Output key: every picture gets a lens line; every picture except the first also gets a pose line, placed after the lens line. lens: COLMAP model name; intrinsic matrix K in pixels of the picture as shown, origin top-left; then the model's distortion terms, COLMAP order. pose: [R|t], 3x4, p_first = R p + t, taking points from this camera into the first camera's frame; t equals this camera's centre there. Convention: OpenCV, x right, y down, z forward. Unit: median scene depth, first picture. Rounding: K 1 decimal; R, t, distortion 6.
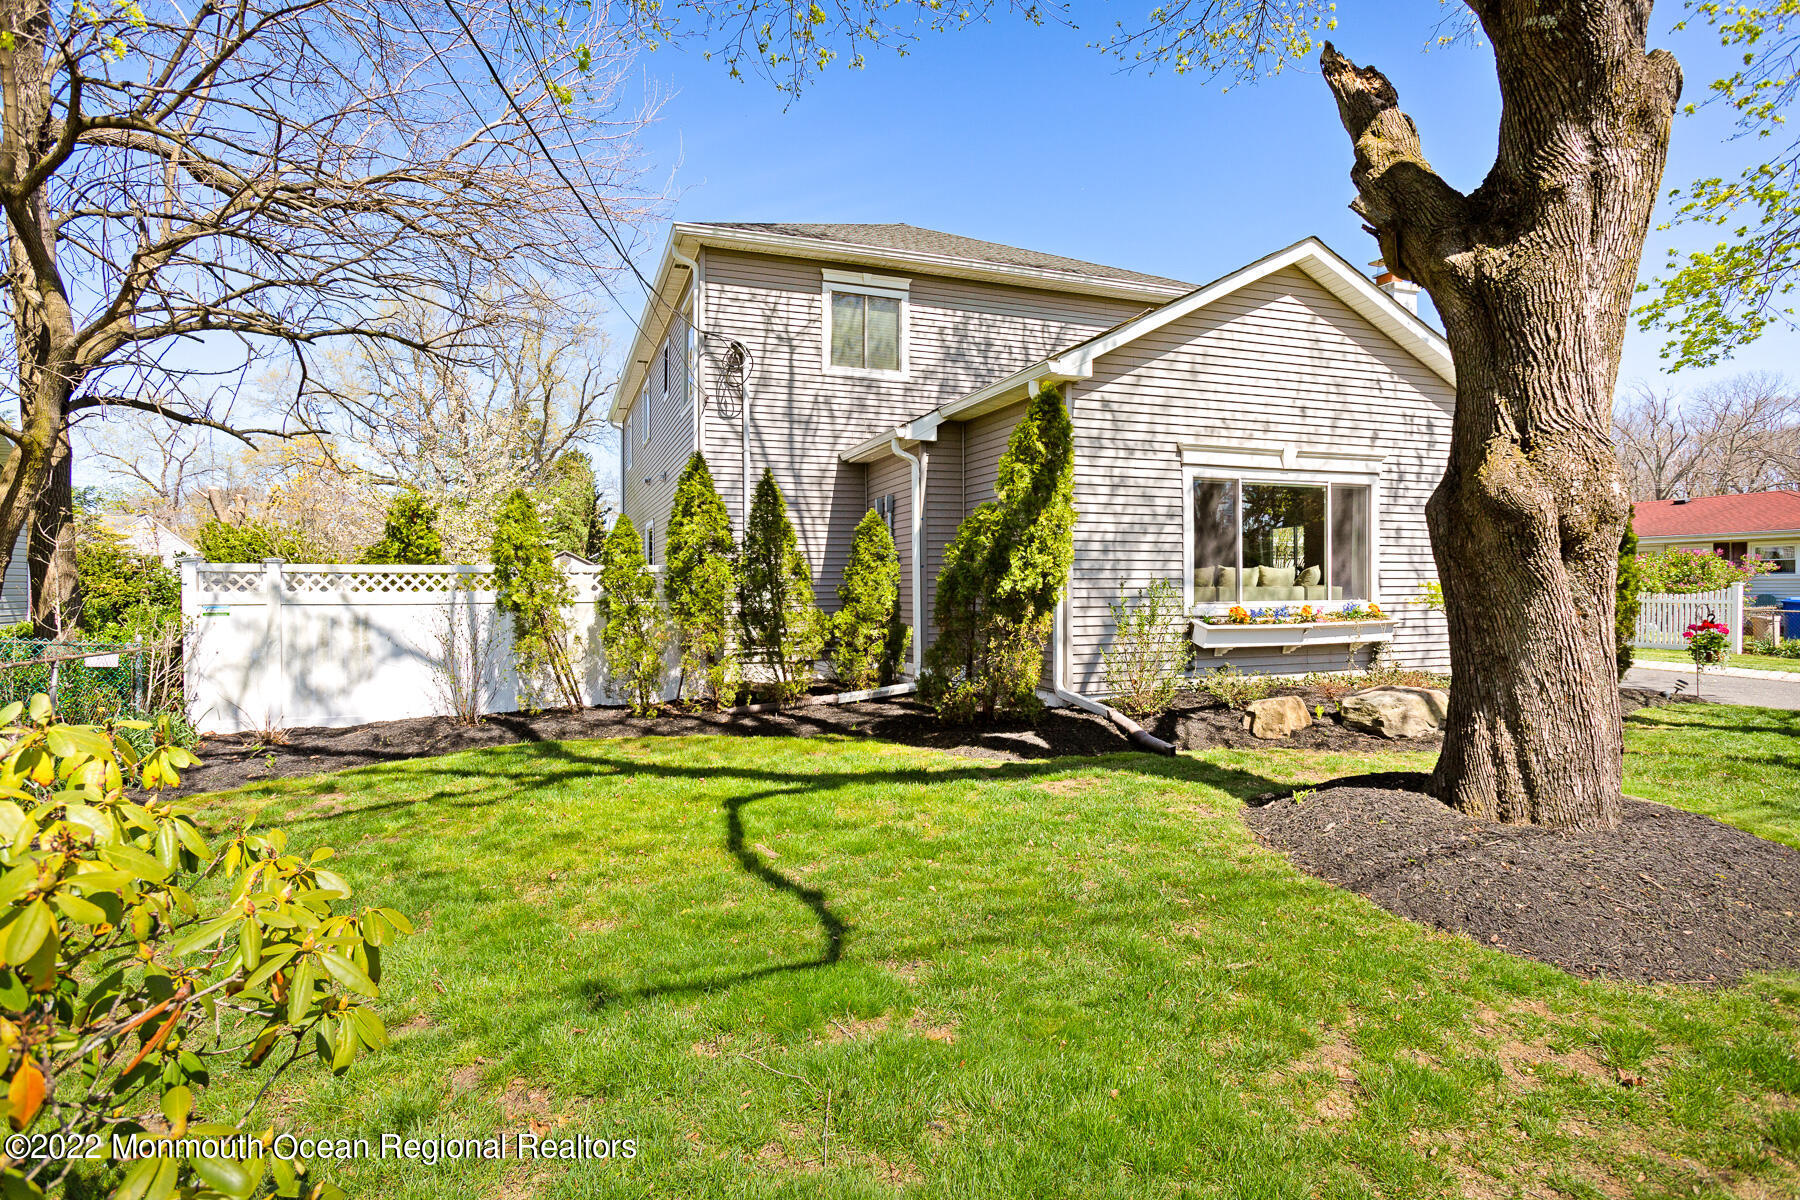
lens RADIAL K [[901.6, 0, 899.7], [0, 901.6, 568.1], [0, 0, 1]] dist [-0.000729, -0.000086]
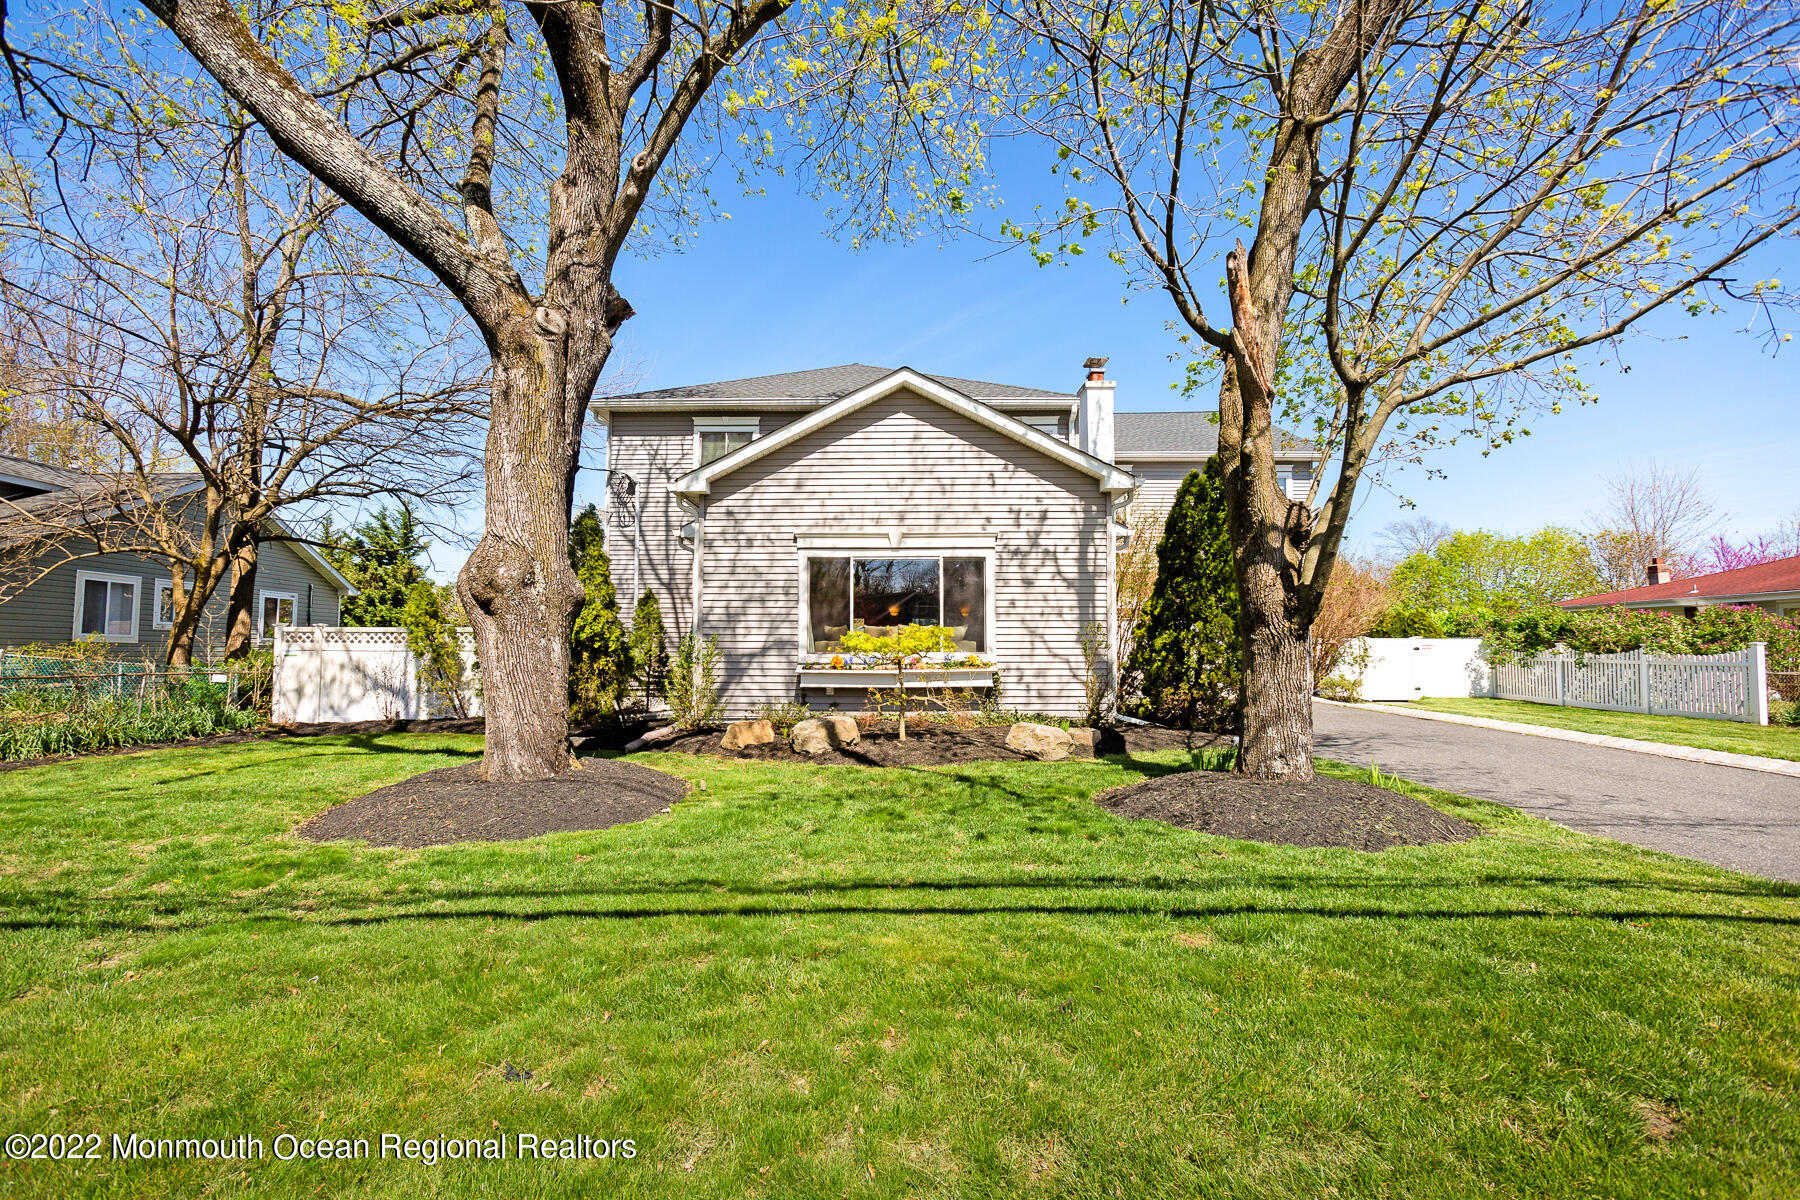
lens RADIAL K [[785.0, 0, 900.0], [0, 785.0, 600.0], [0, 0, 1]] dist [0.001045, 0.000610]
pose [[0.947992, -0.023508, -0.317425, 0.781714], [0.005518, 0.998333, -0.057455, 0.025954], [0.318246, 0.052715, 0.946541, -0.035534]]
